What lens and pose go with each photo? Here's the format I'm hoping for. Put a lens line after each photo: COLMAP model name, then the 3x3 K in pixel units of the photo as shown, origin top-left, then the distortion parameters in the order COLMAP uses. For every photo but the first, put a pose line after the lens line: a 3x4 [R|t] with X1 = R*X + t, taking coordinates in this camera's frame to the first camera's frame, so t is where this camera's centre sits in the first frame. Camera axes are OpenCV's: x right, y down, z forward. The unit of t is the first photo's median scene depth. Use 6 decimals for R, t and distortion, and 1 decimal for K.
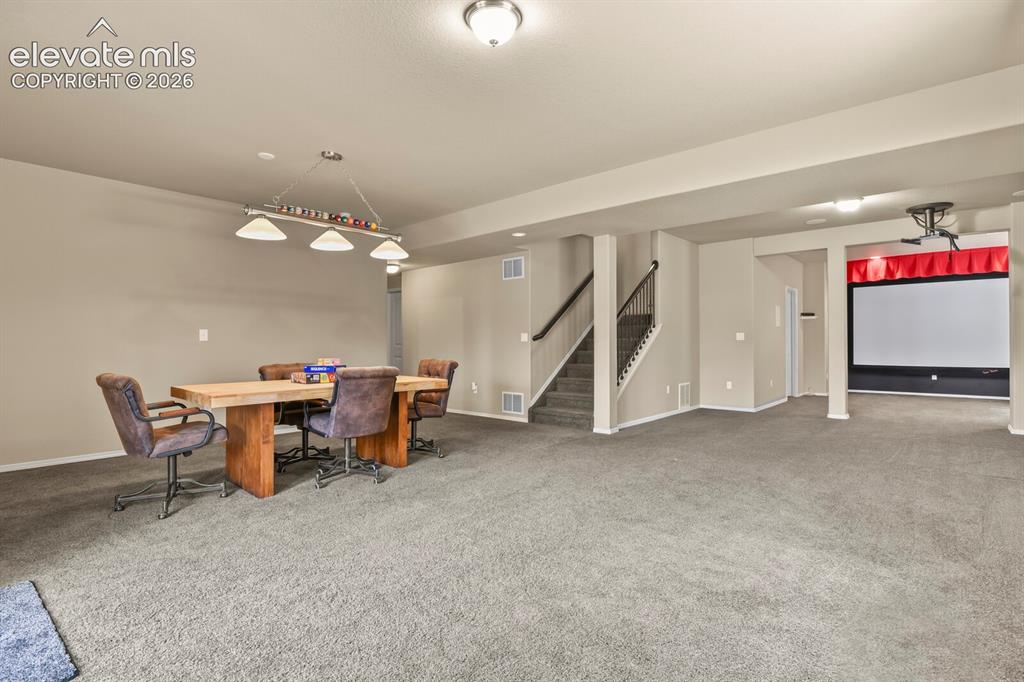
lens RADIAL K [[496.5, 0, 514.8], [0, 496.5, 341.1], [0, 0, 1]] dist [-0.003450, -0.005082]
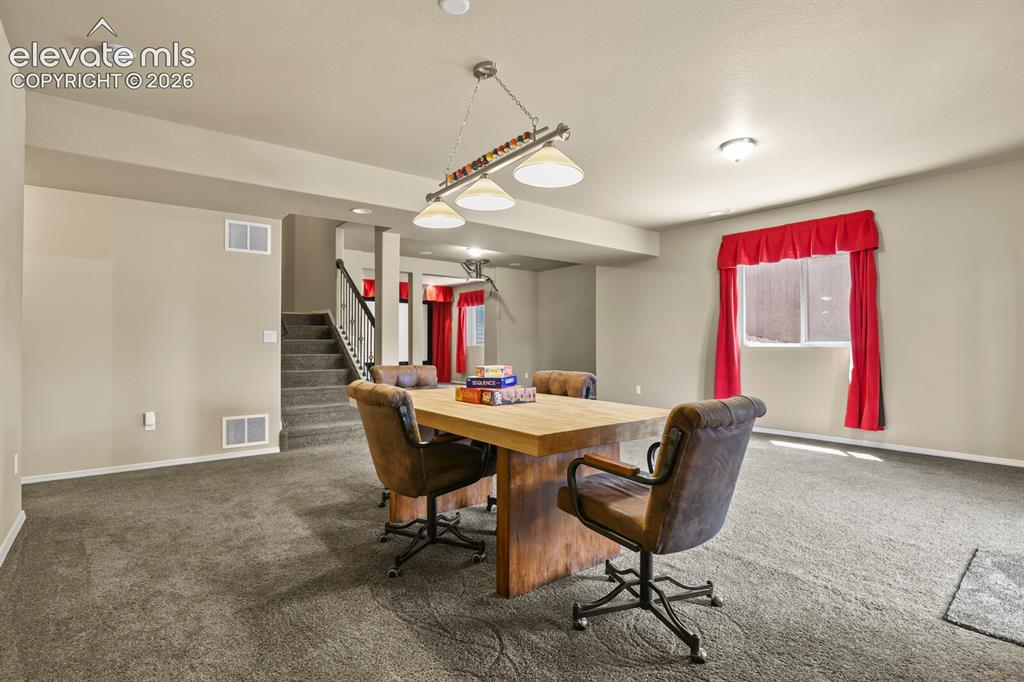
lens RADIAL K [[496.5, 0, 514.1], [0, 496.5, 341.0], [0, 0, 1]] dist [-0.003450, -0.005082]
pose [[0.190074, 0.005133, 0.981756, -0.624752], [-0.000376, 0.999987, -0.005155, 0.002500], [-0.981770, 0.000611, 0.190073, 0.508666]]
